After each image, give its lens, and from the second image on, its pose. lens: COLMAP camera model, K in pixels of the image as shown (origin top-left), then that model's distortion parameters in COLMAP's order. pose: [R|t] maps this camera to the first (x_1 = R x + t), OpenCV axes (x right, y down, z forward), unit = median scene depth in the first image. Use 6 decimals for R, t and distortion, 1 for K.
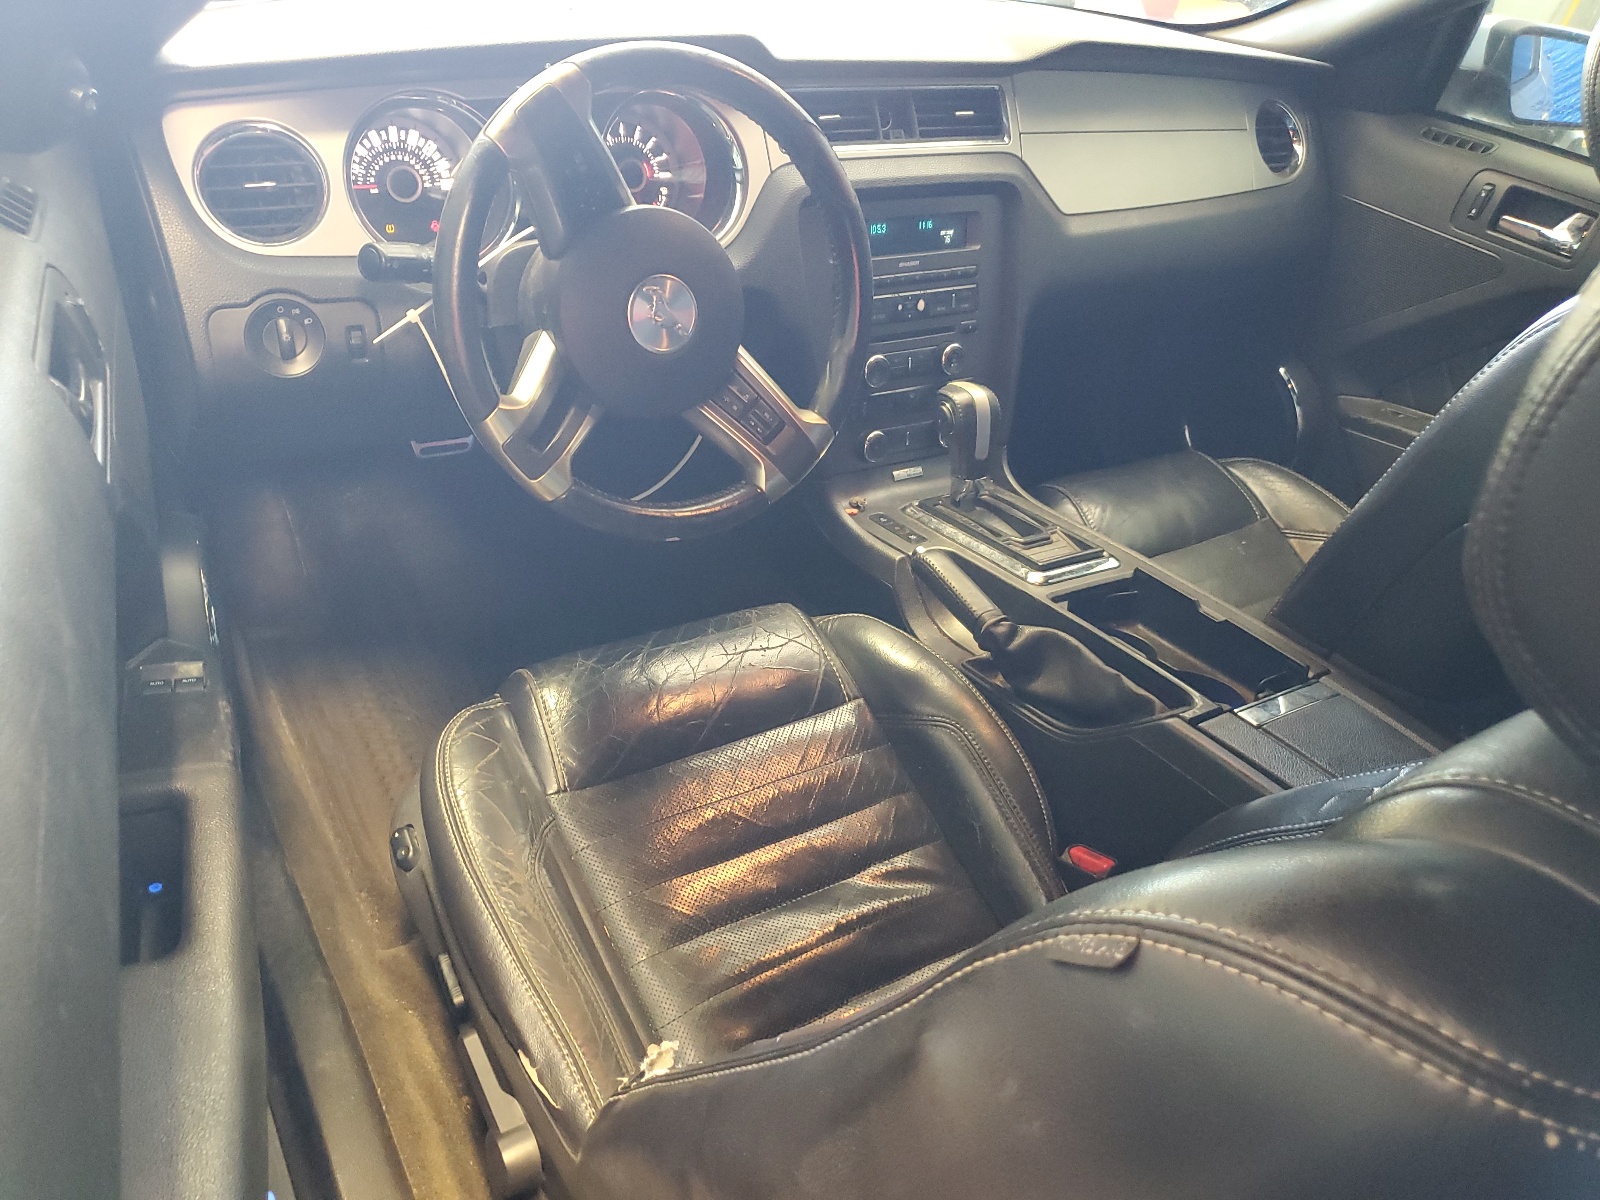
lens RADIAL K [[1214.7, 0, 803.3], [0, 1214.7, 599.4], [0, 0, 1]] dist [0.012594, 0.002287]
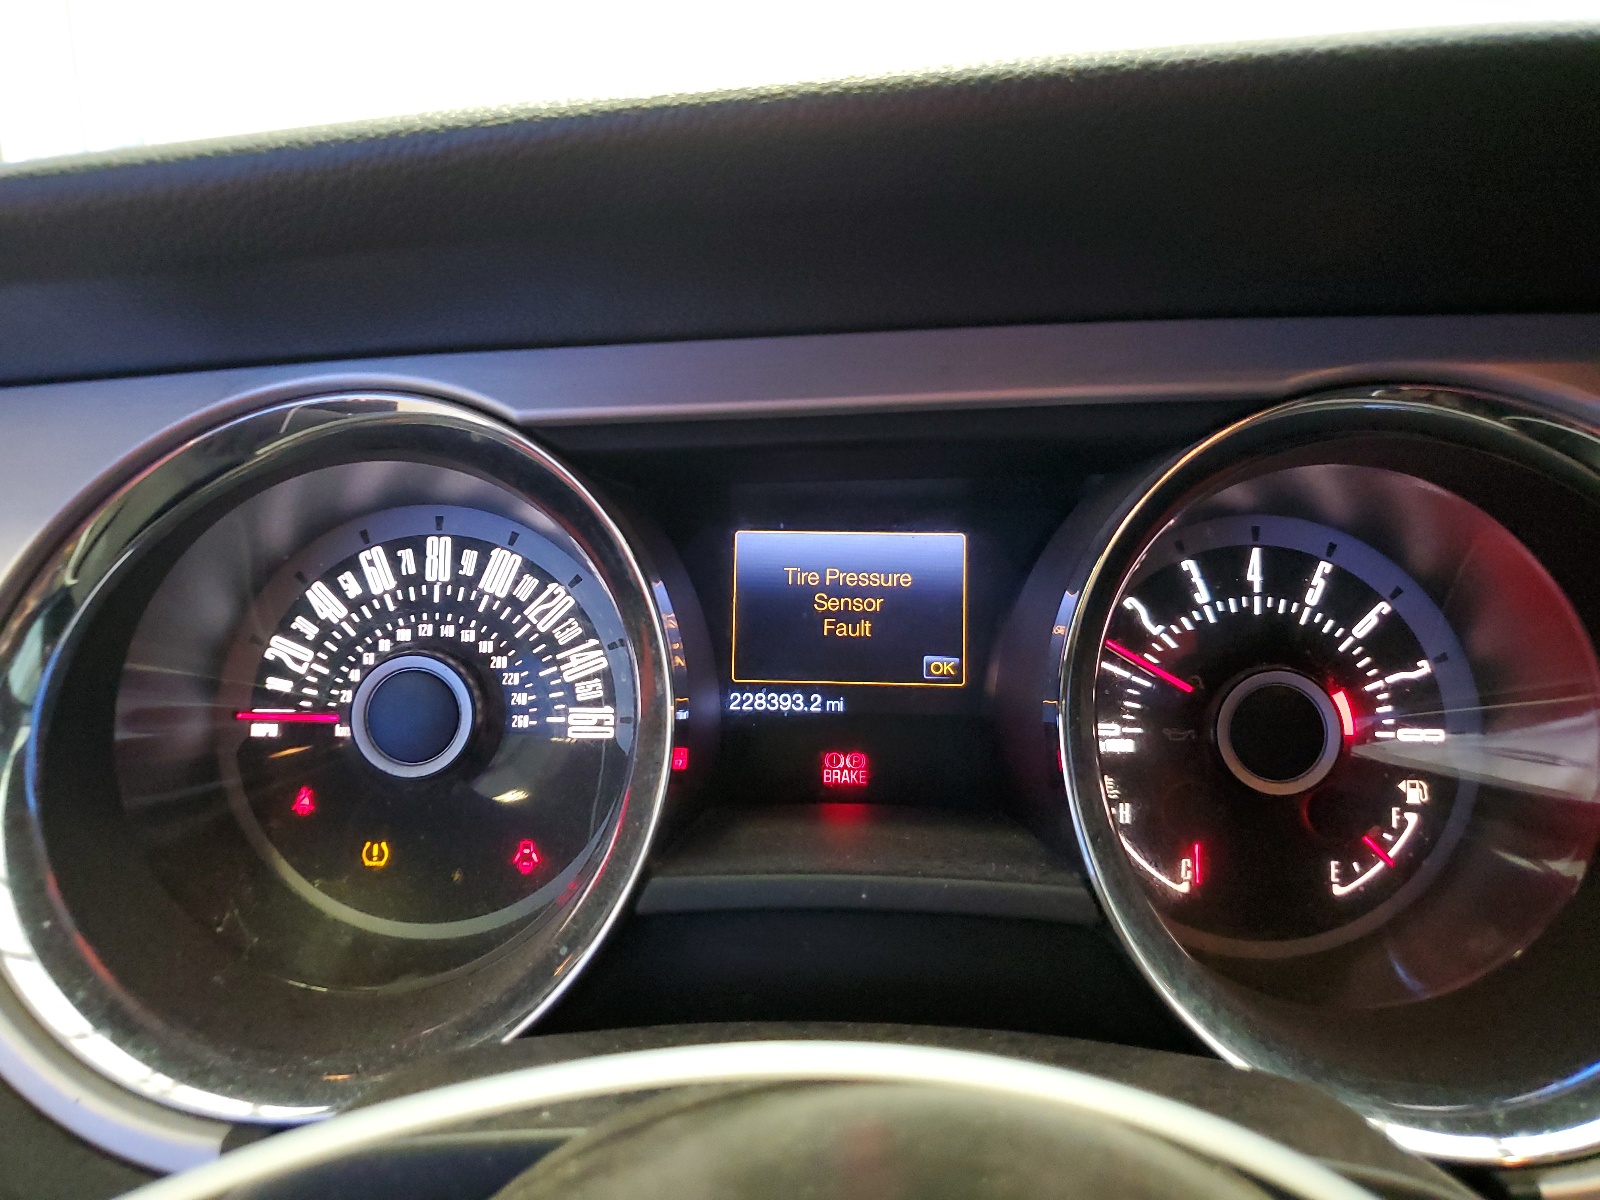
lens RADIAL K [[1214.7, 0, 801.4], [0, 1214.7, 602.8], [0, 0, 1]] dist [0.012594, 0.002287]
pose [[0.835067, 0.020325, -0.549772, -0.090813], [-0.228711, 0.921694, -0.313323, -0.292510], [0.500353, 0.387385, 0.774325, 0.801572]]
